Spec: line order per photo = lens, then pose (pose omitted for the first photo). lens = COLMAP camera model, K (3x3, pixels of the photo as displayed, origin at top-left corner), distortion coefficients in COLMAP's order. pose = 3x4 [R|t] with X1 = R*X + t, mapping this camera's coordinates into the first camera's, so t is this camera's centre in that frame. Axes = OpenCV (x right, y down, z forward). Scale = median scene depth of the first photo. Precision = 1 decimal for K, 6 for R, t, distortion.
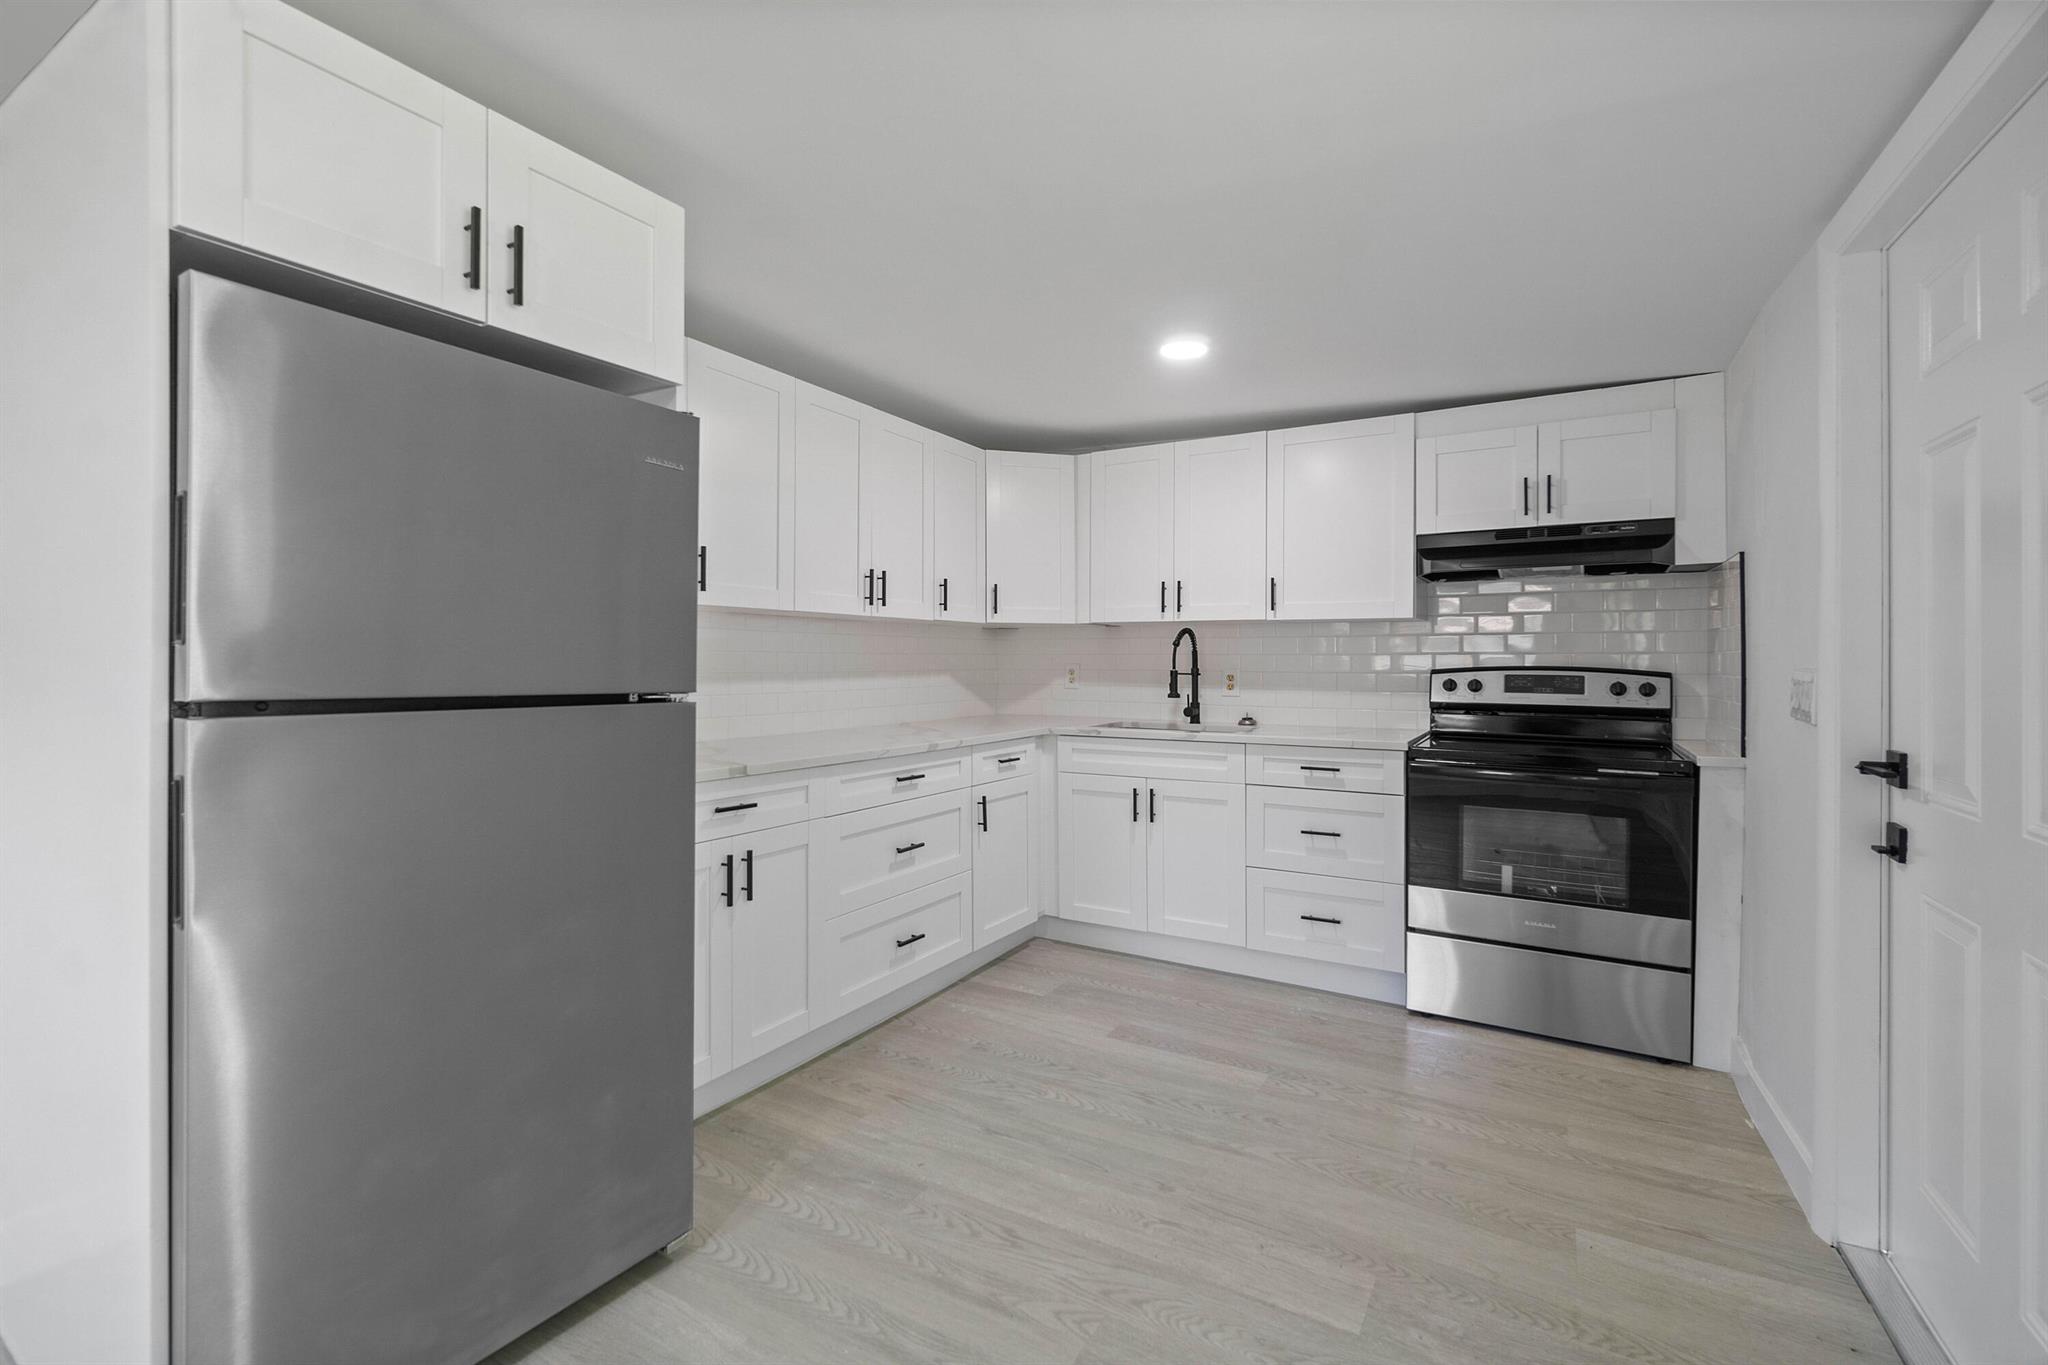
lens RADIAL K [[901.1, 0, 1009.9], [0, 901.1, 647.5], [0, 0, 1]] dist [-0.000899, 0.000659]
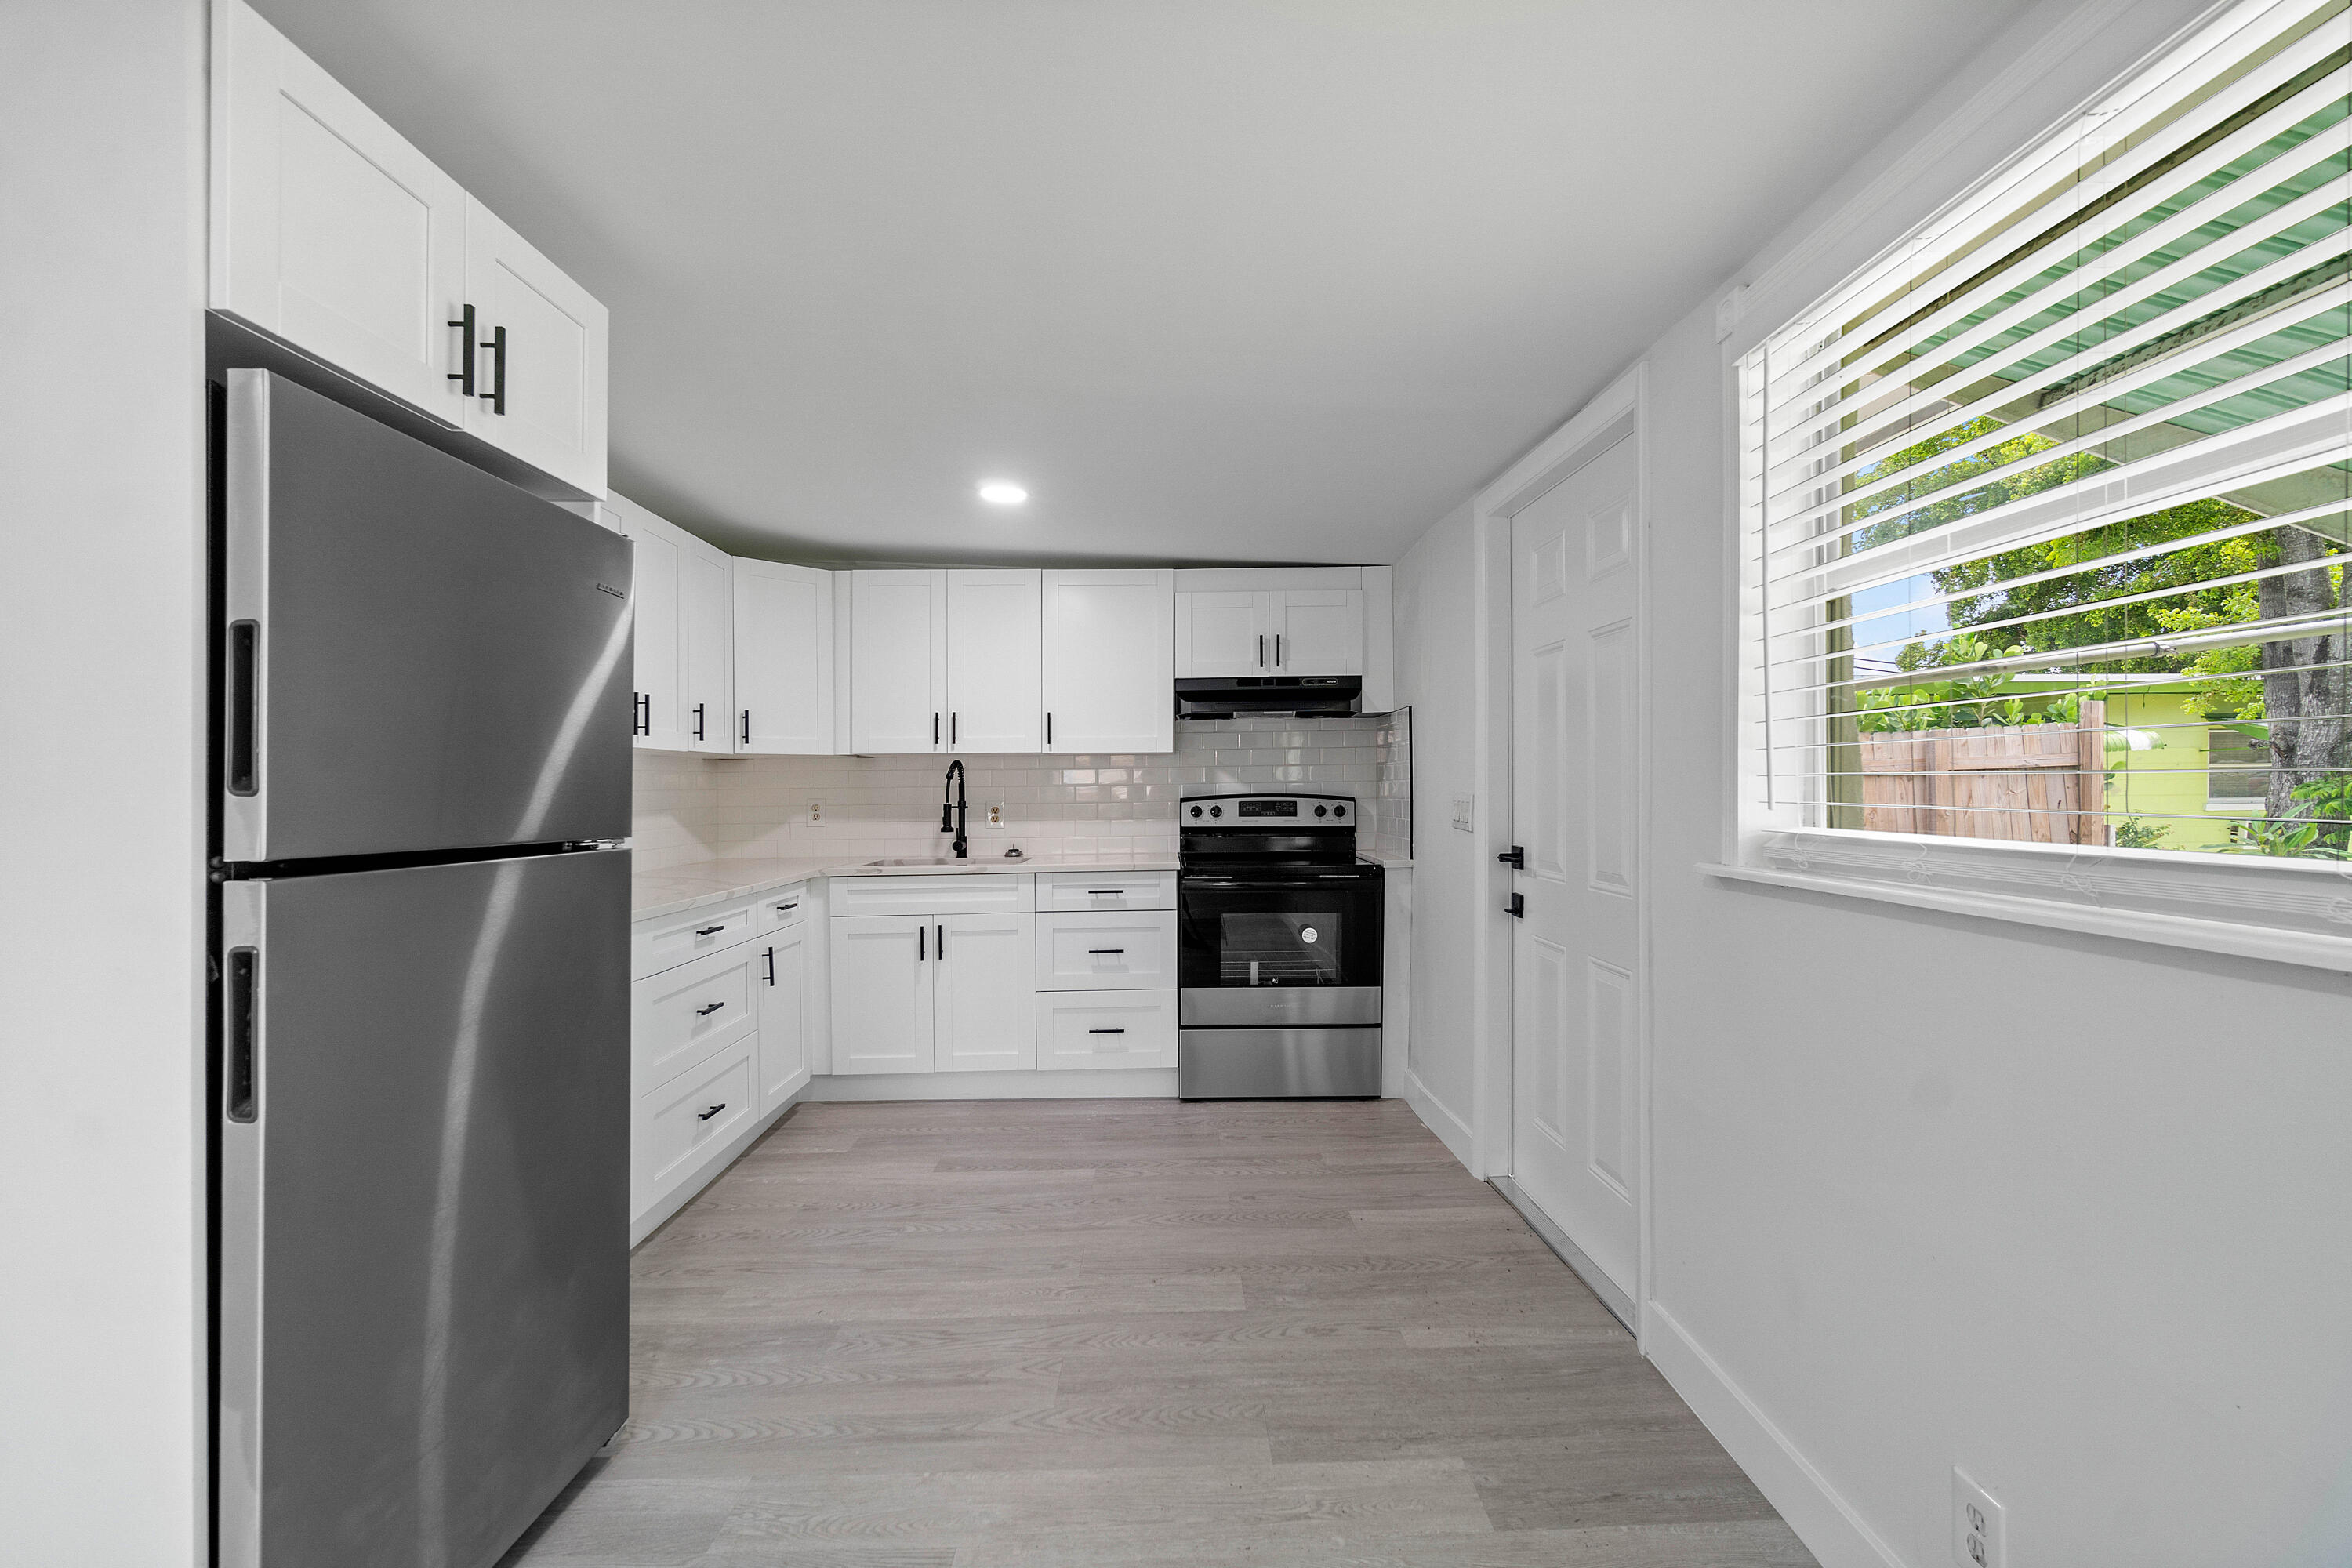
lens RADIAL K [[1056.6, 0, 1181.4], [0, 1056.6, 778.0], [0, 0, 1]] dist [-0.001066, 0.000193]
pose [[0.849139, -0.008154, 0.528107, -0.249046], [0.006864, 0.999967, 0.004403, -0.006914], [-0.528125, -0.000113, 0.849167, -0.125517]]
